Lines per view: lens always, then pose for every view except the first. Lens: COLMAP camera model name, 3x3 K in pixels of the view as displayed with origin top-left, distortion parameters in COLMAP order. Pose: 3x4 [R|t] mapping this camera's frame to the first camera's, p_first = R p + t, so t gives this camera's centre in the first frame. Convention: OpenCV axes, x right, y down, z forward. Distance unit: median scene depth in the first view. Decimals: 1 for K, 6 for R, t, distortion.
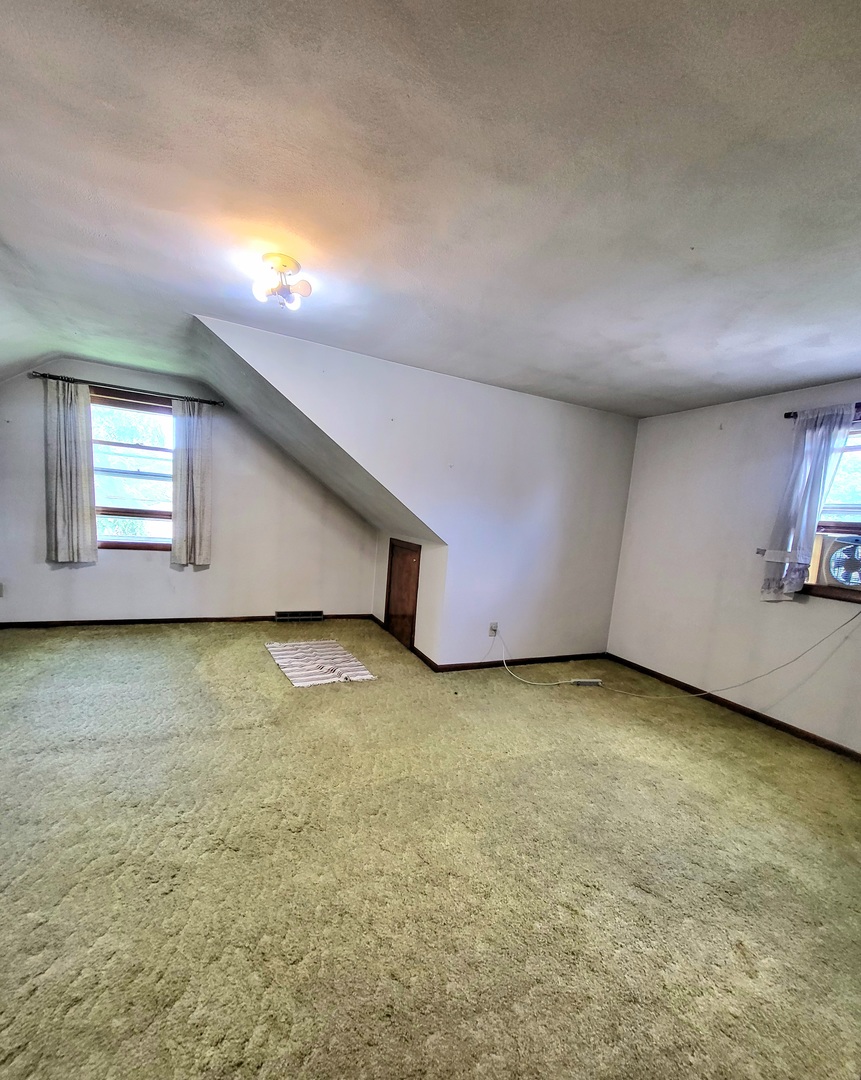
lens RADIAL K [[456.4, 0, 430.8], [0, 456.4, 571.8], [0, 0, 1]] dist [-0.000536, -0.000042]
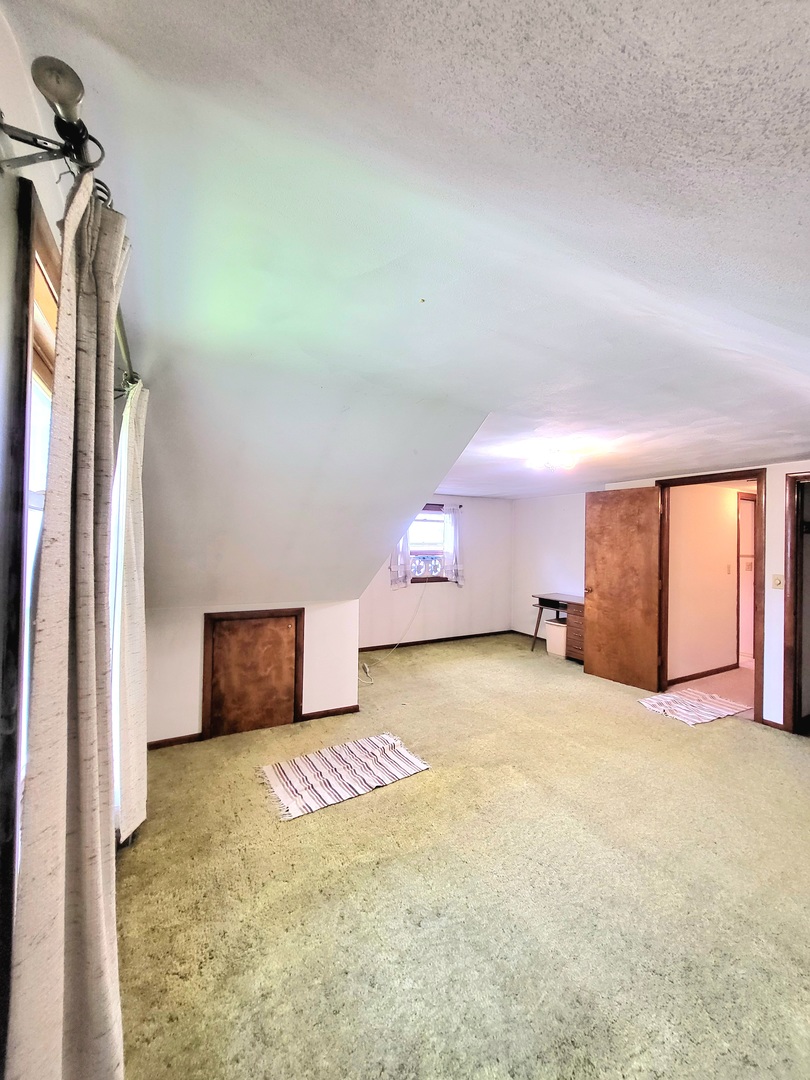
lens RADIAL K [[420.4, 0, 405.0], [0, 420.4, 540.0], [0, 0, 1]] dist [-0.000783, -0.000022]
pose [[-0.055994, -0.086012, 0.994719, -1.085531], [0.110207, 0.989662, 0.091778, -0.309559], [-0.992330, 0.114764, -0.045936, 0.962857]]
